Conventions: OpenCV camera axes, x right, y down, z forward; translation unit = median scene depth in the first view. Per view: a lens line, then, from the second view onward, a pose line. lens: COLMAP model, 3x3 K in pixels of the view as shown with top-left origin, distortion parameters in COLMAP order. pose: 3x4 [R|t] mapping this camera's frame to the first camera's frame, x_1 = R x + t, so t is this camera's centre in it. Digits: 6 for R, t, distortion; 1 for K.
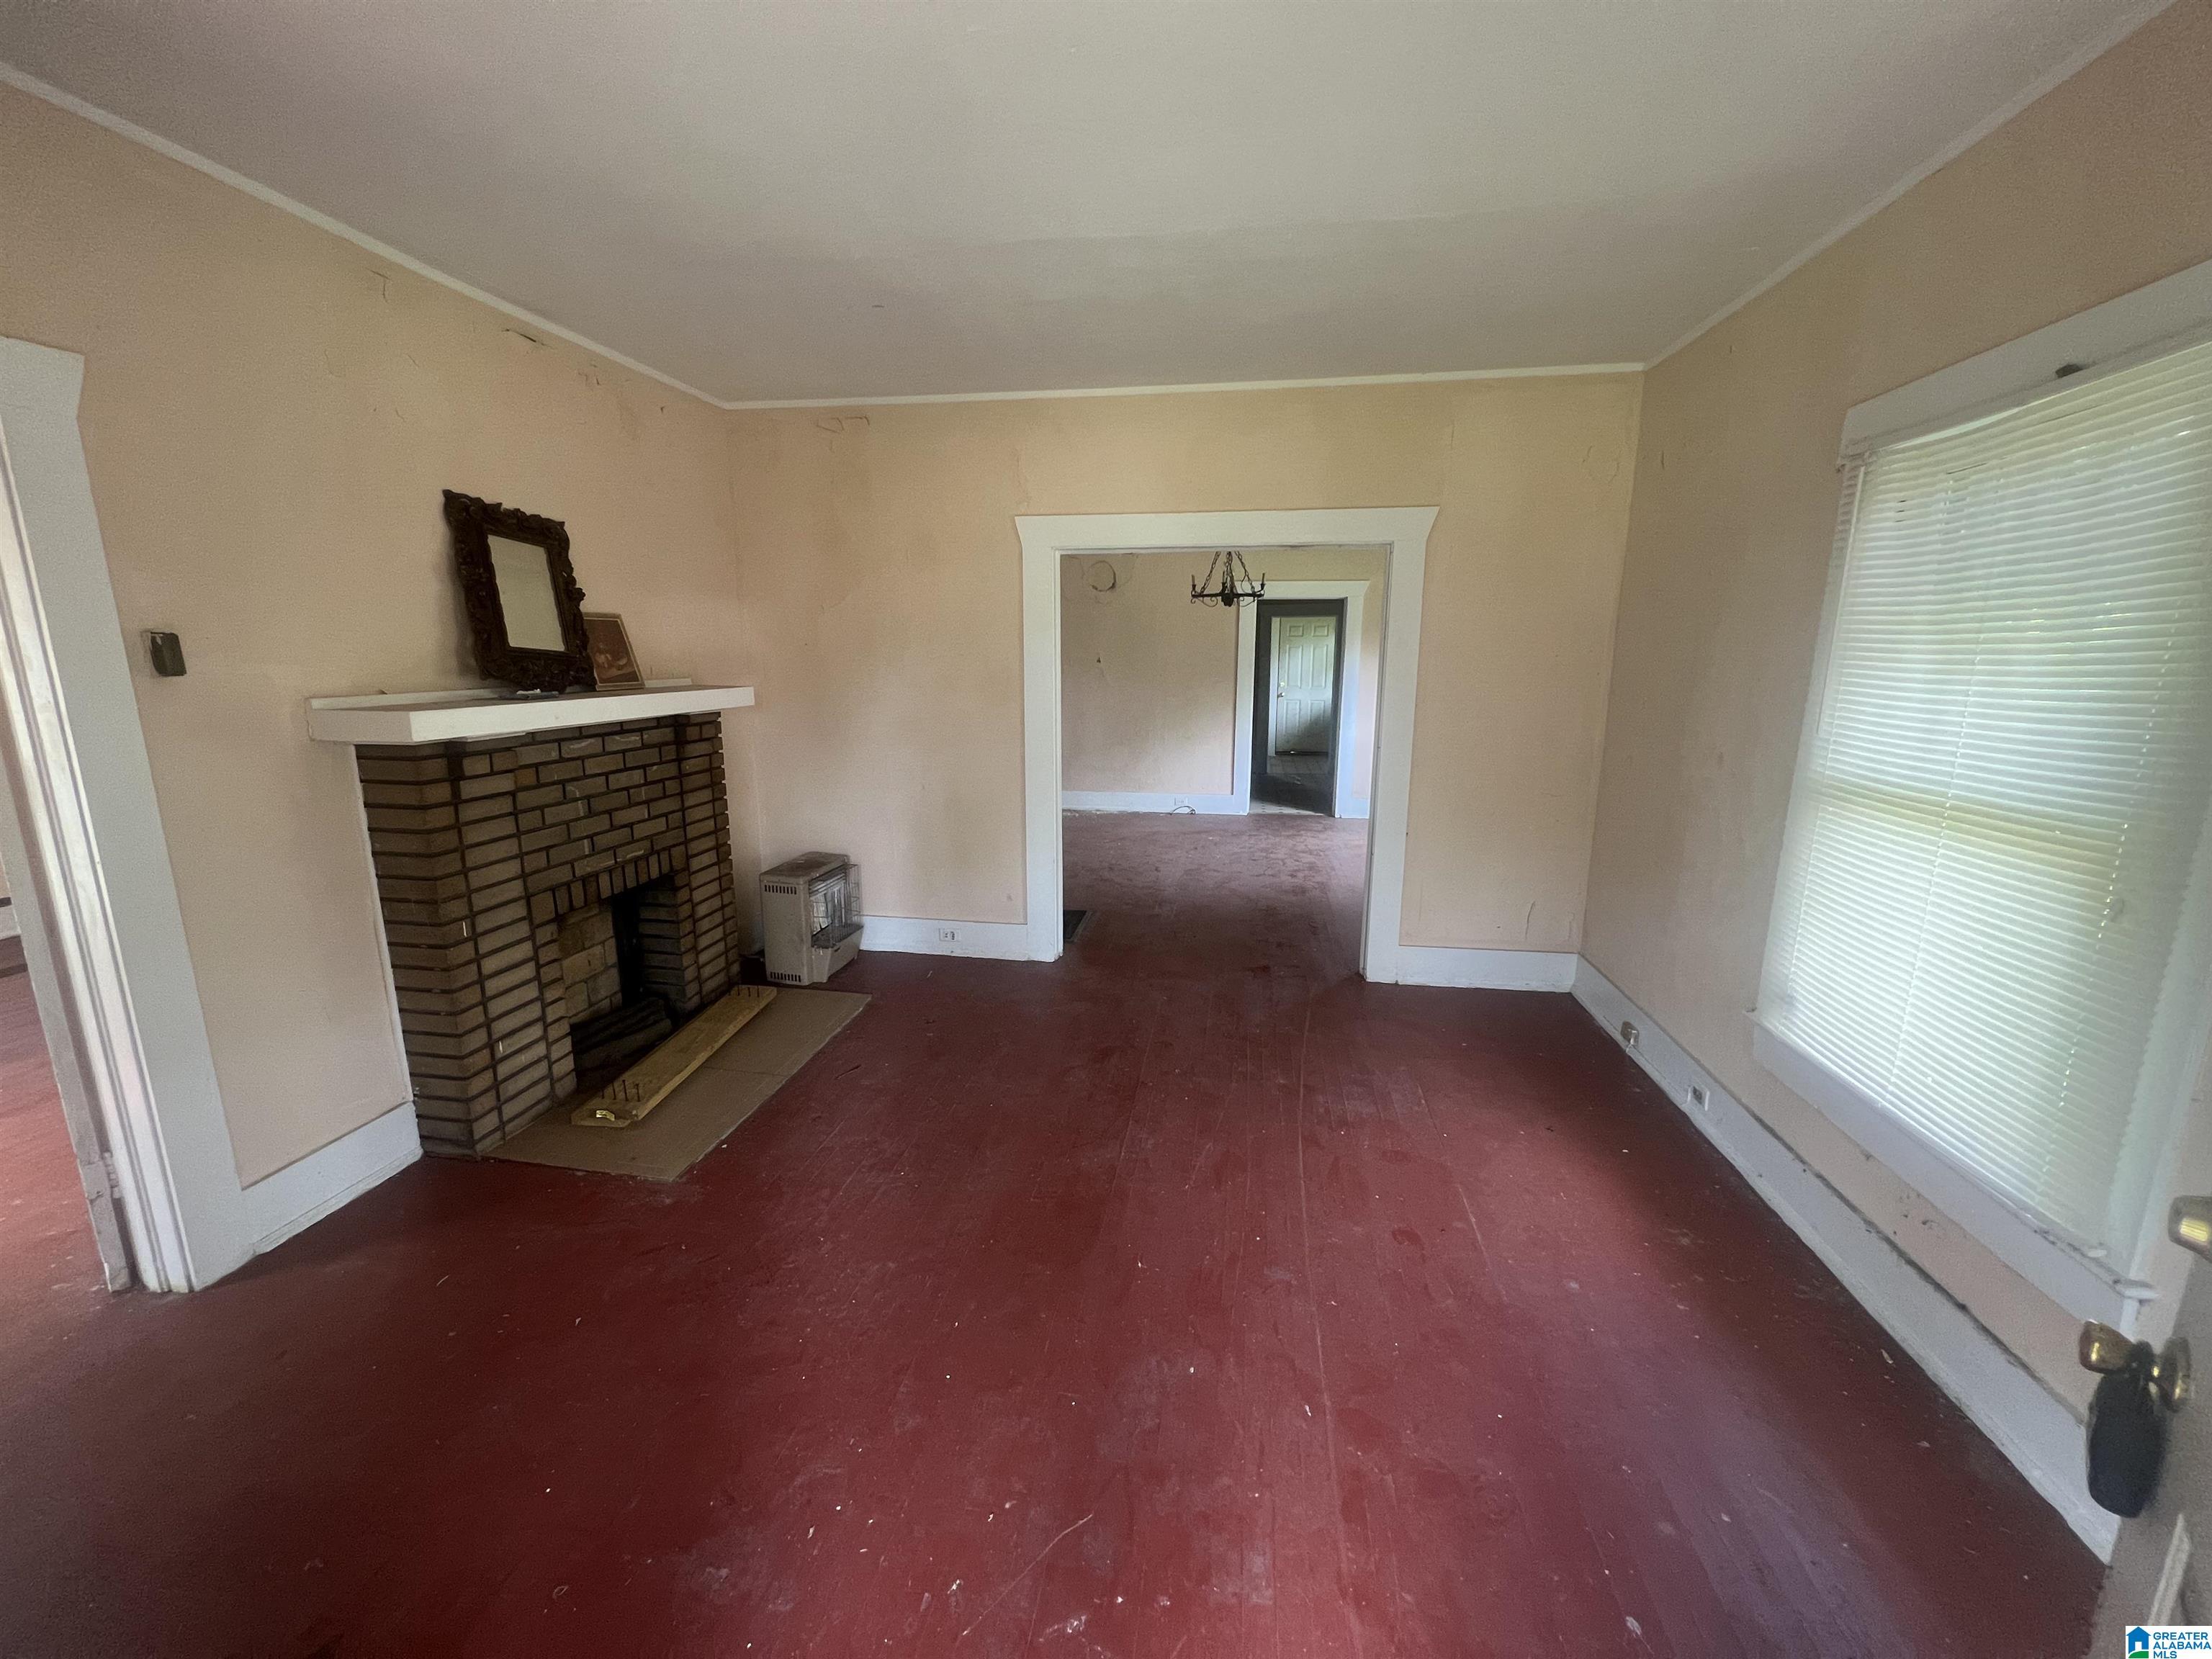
lens RADIAL K [[881.8, 0, 1105.6], [0, 881.8, 831.4], [0, 0, 1]] dist [-0.003491, 0.000024]
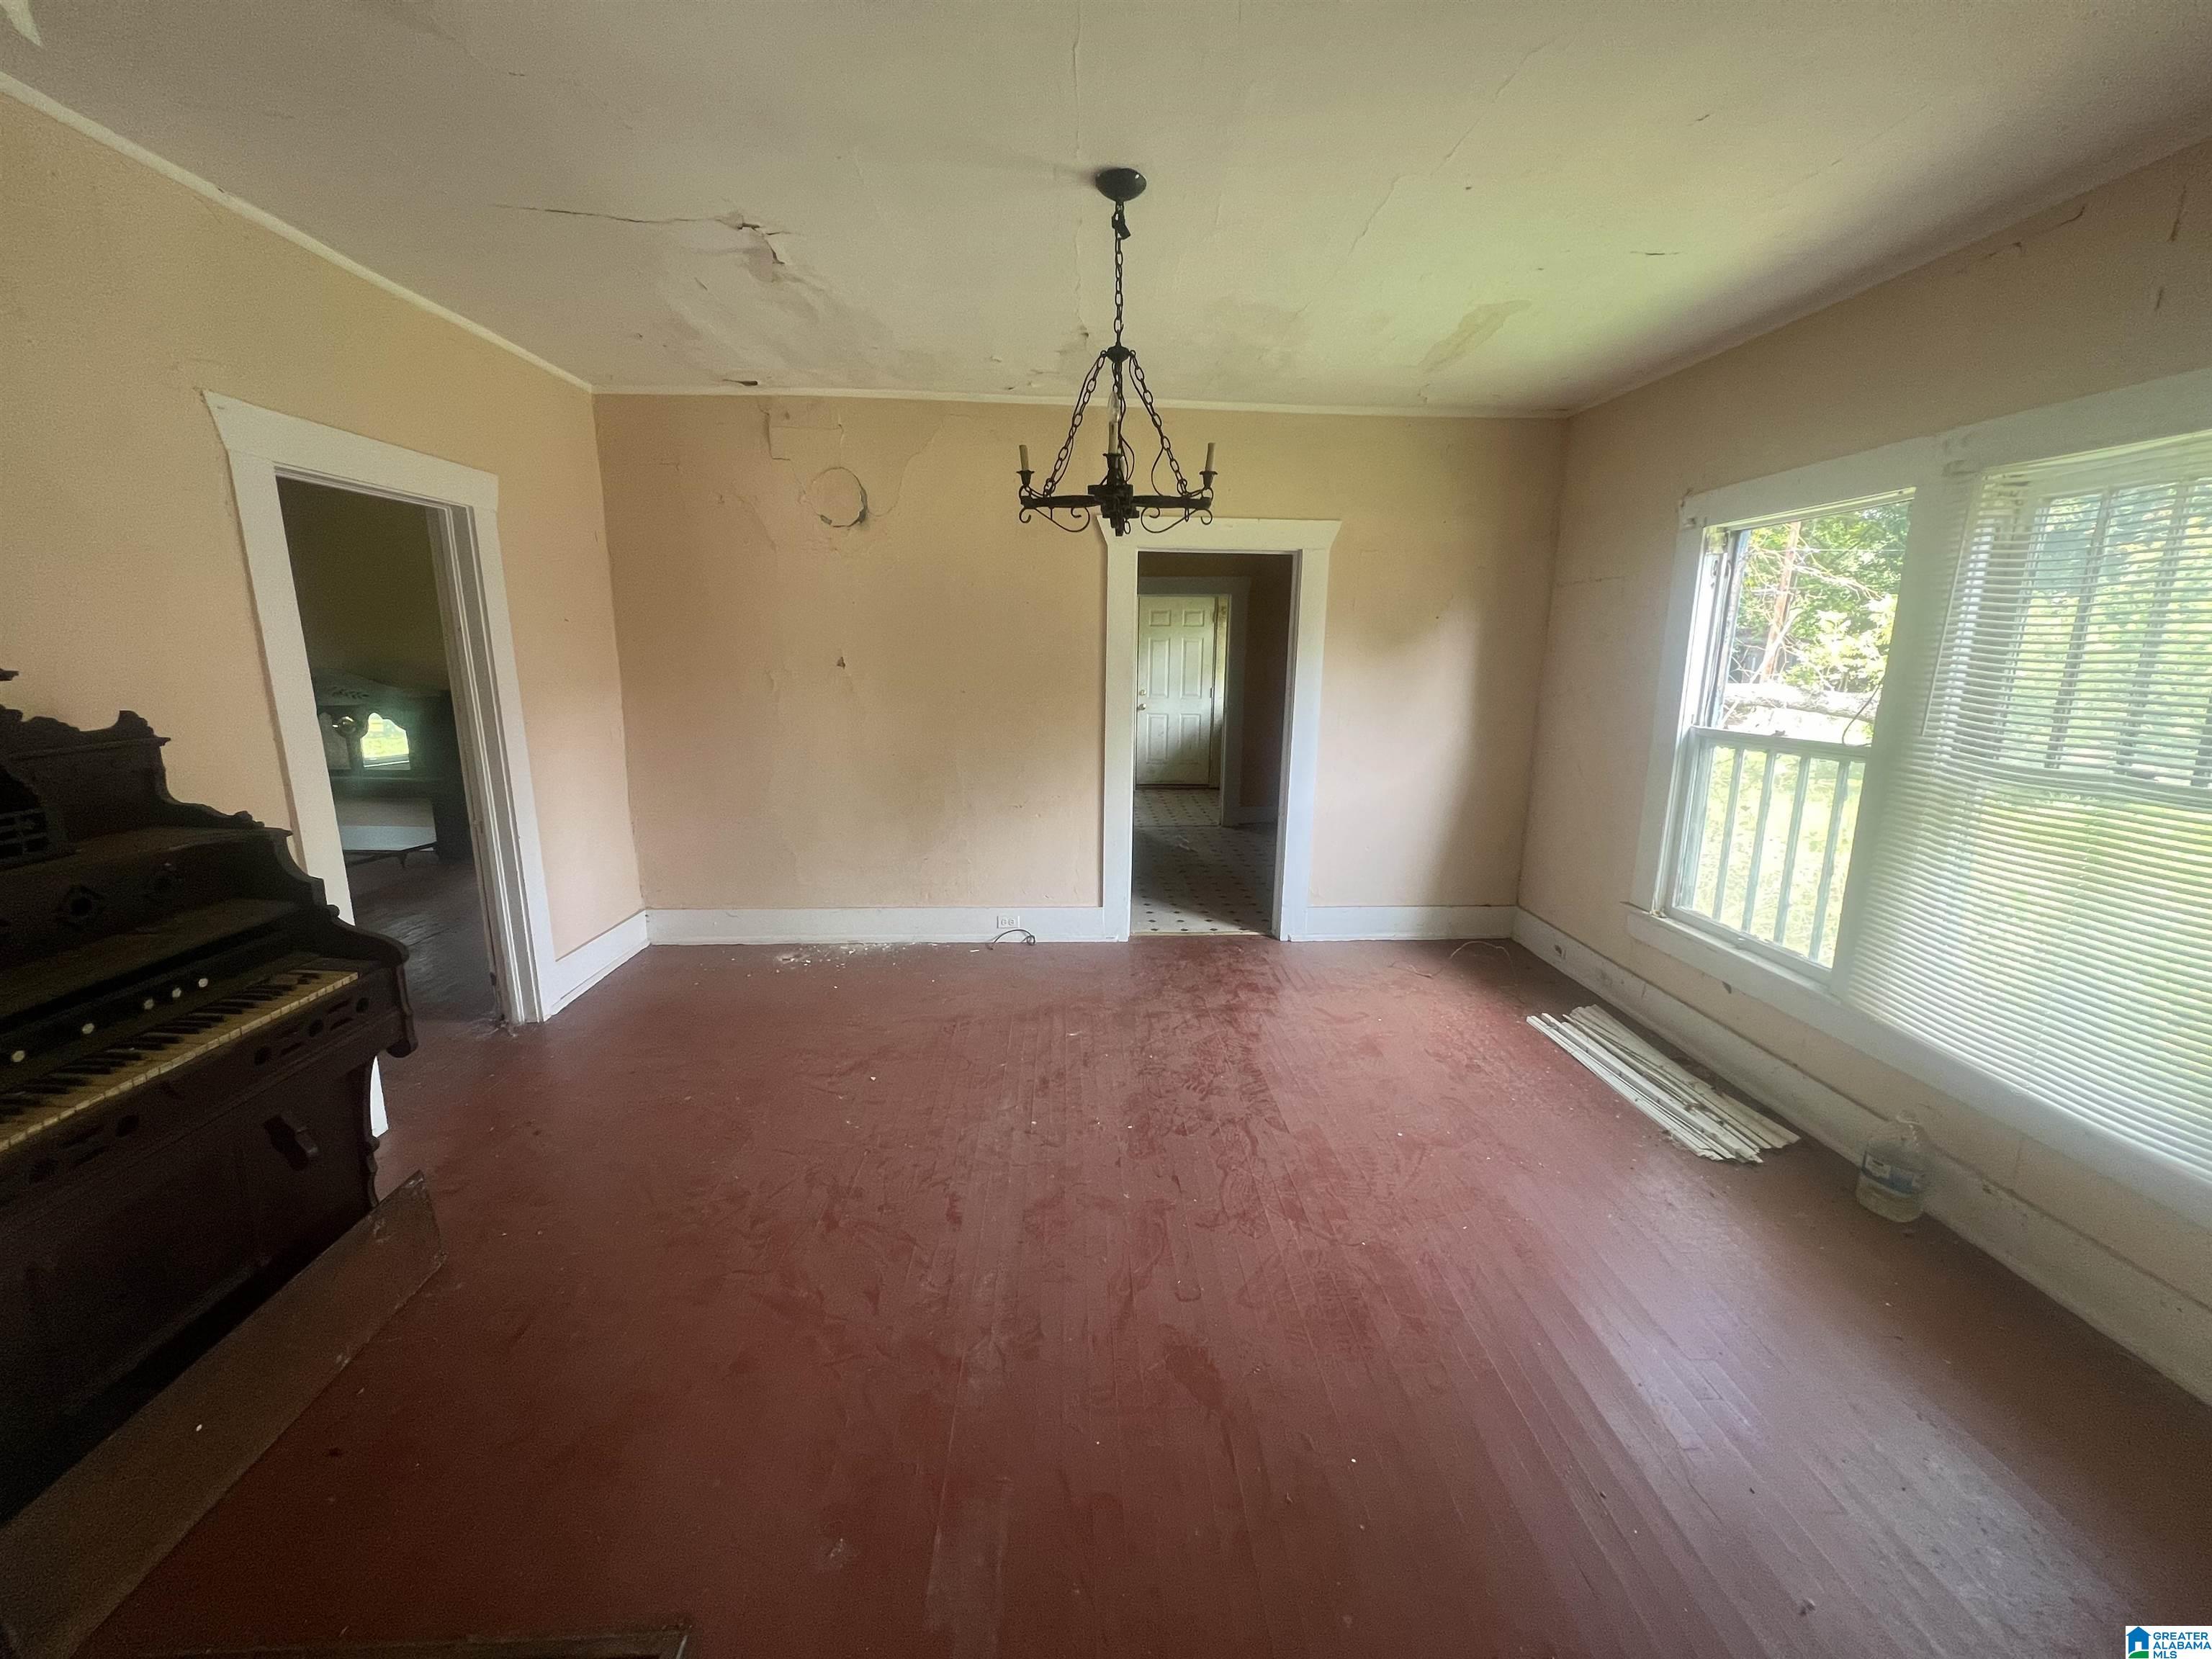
lens RADIAL K [[881.8, 0, 1103.6], [0, 881.8, 826.2], [0, 0, 1]] dist [-0.003491, 0.000024]
pose [[0.981215, -0.031115, 0.190391, 0.056307], [0.030342, 0.999515, 0.006977, -0.130246], [-0.190516, -0.001069, 0.981683, 0.620866]]
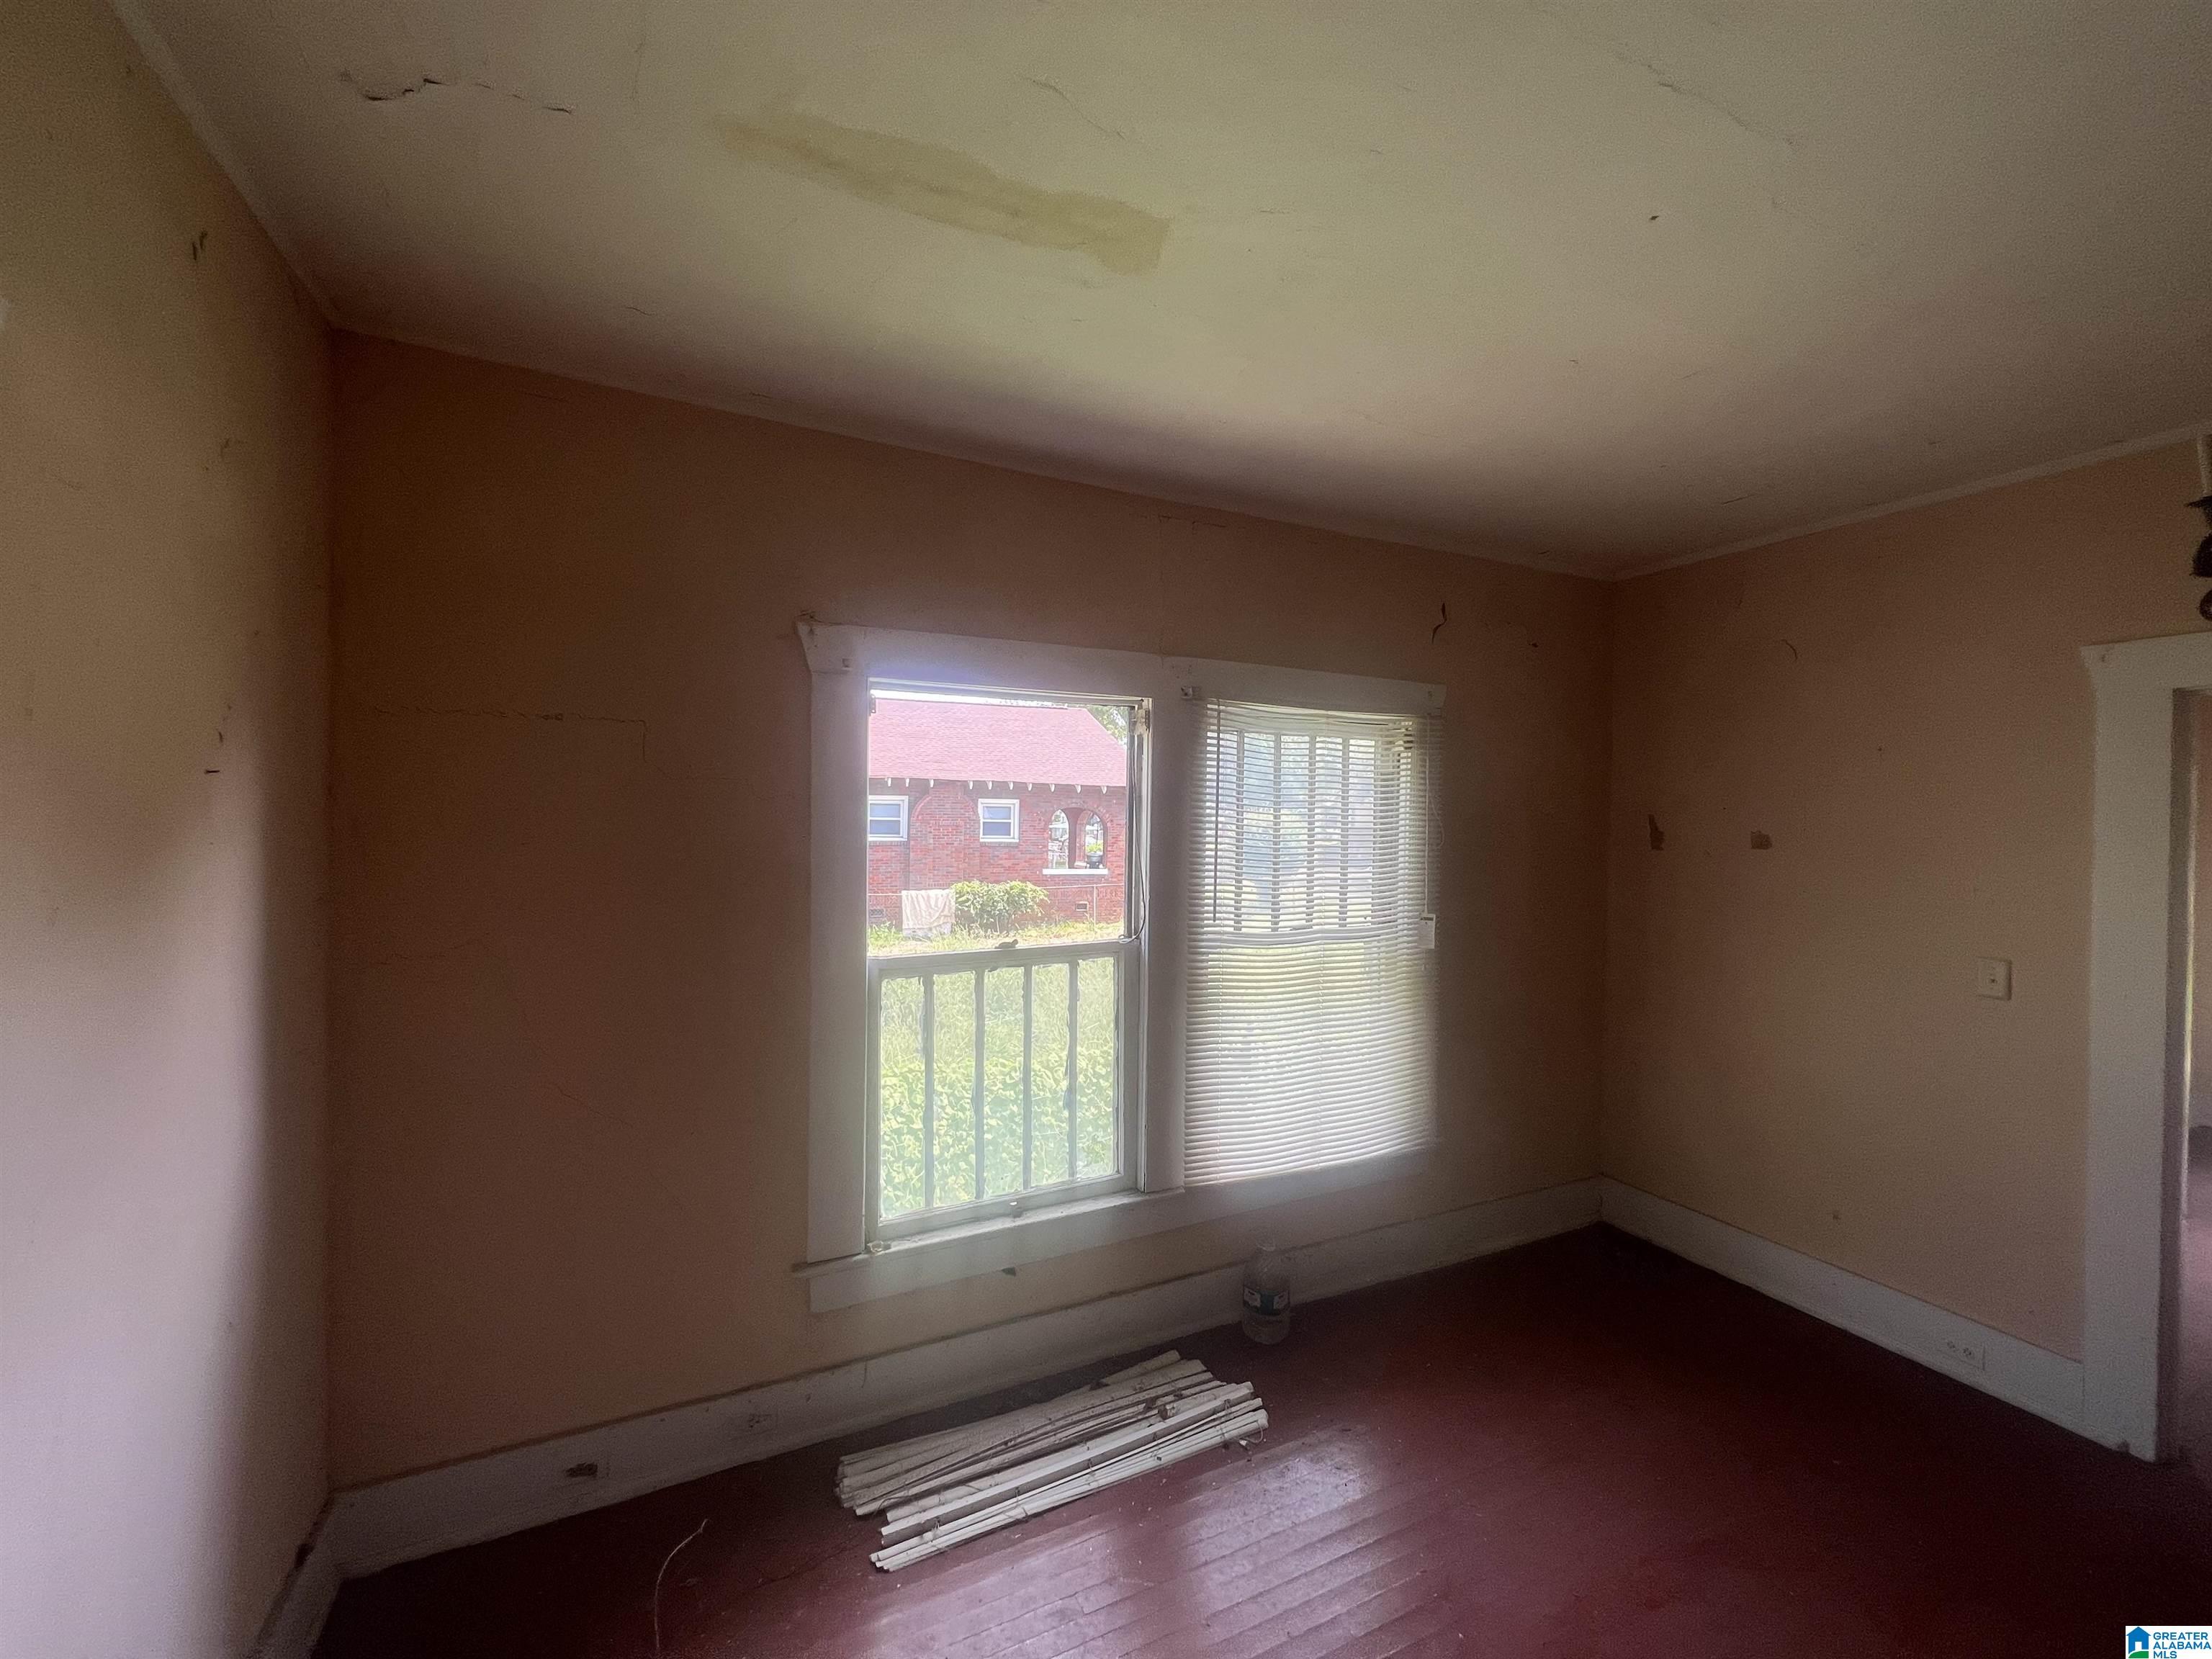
lens RADIAL K [[881.8, 0, 1113.7], [0, 881.8, 827.3], [0, 0, 1]] dist [-0.003491, 0.000024]
pose [[-0.574993, -0.007357, 0.818125, 0.169562], [0.151750, 0.981650, 0.115481, -0.278748], [-0.803962, 0.190551, -0.563325, 1.293286]]
